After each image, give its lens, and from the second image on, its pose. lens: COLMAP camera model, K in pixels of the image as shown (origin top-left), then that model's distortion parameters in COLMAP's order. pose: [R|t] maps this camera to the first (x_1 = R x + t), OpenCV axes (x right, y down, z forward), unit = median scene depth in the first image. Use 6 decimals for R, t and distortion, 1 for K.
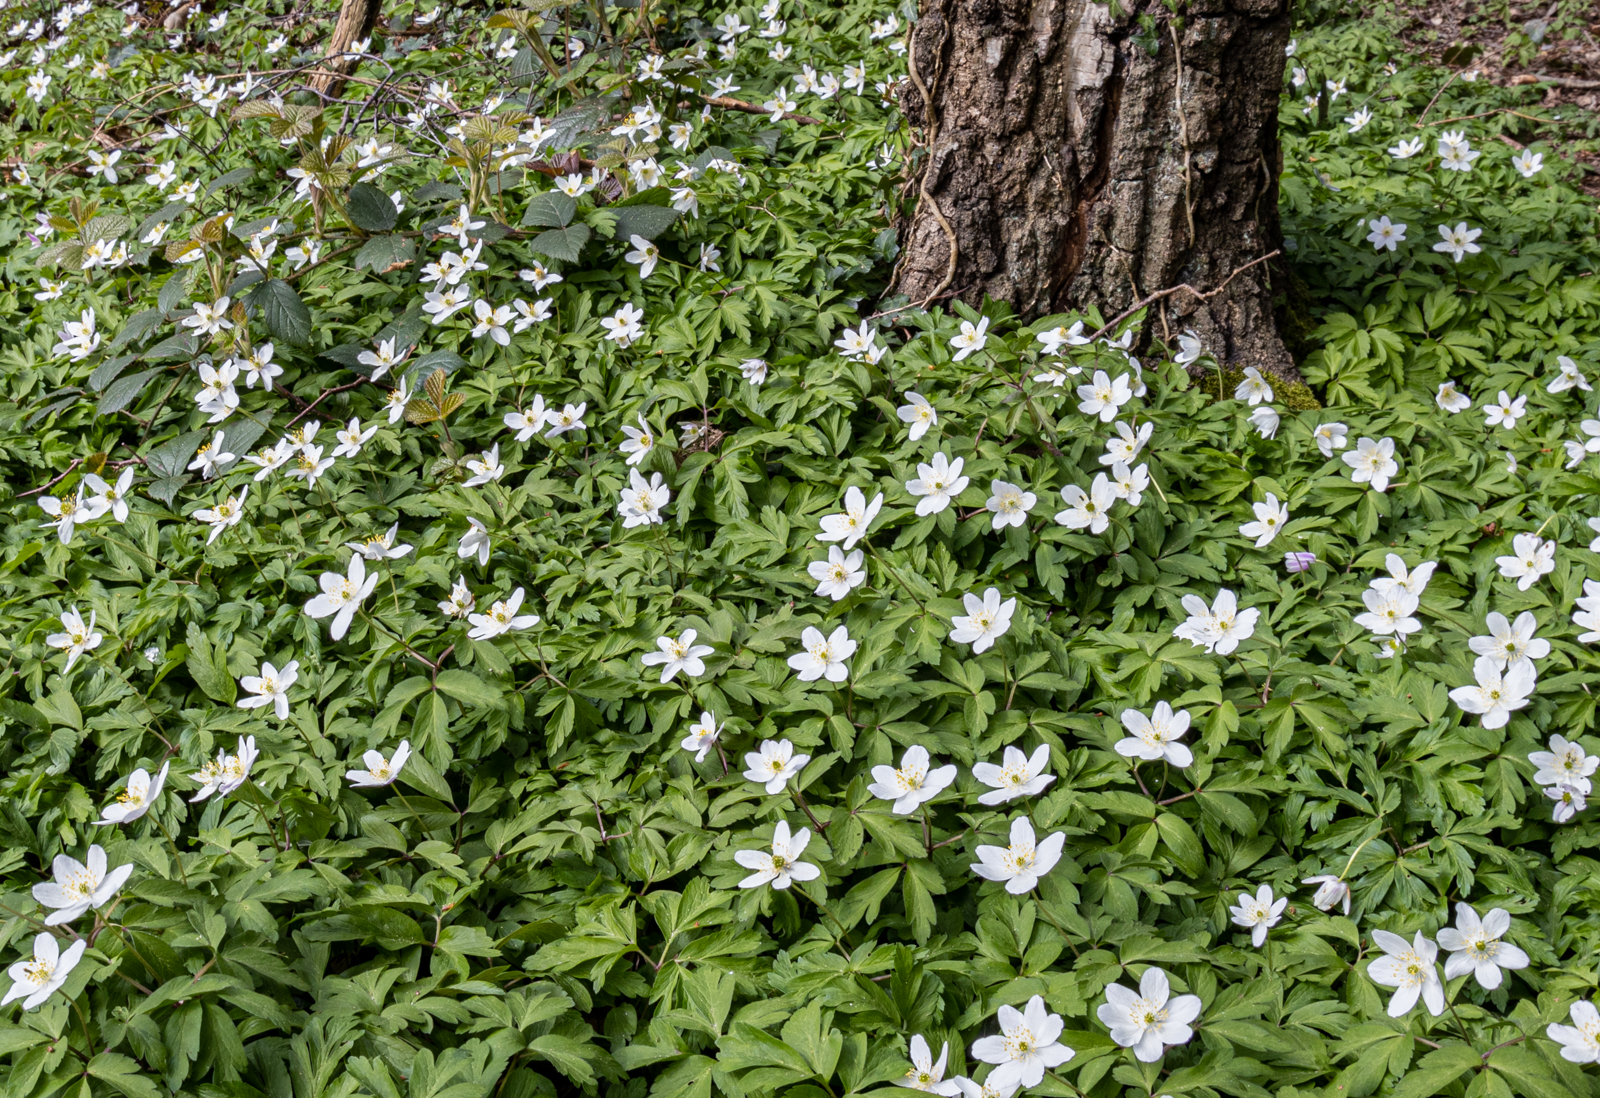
lens RADIAL K [[1570.9, 0, 800.1], [0, 1570.9, 549.0], [0, 0, 1]] dist [-0.012283, 0.000000]
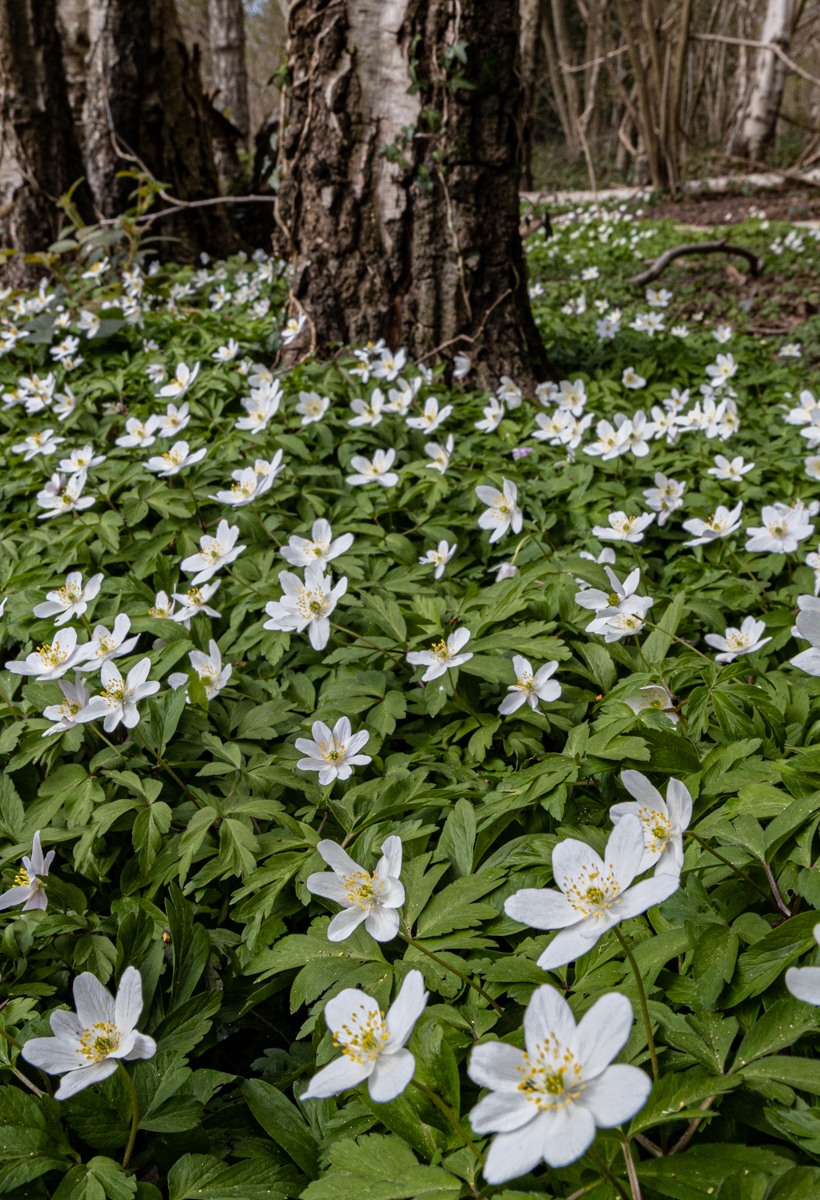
lens RADIAL K [[1057.3, 0, 409.8], [0, 1057.3, 600.1], [0, 0, 1]] dist [-0.011068, 0.000819]
pose [[0.994453, -0.067642, 0.080544, 0.093120], [0.076551, 0.990617, -0.113219, 0.187861], [-0.072130, 0.118756, 0.990300, 0.028906]]
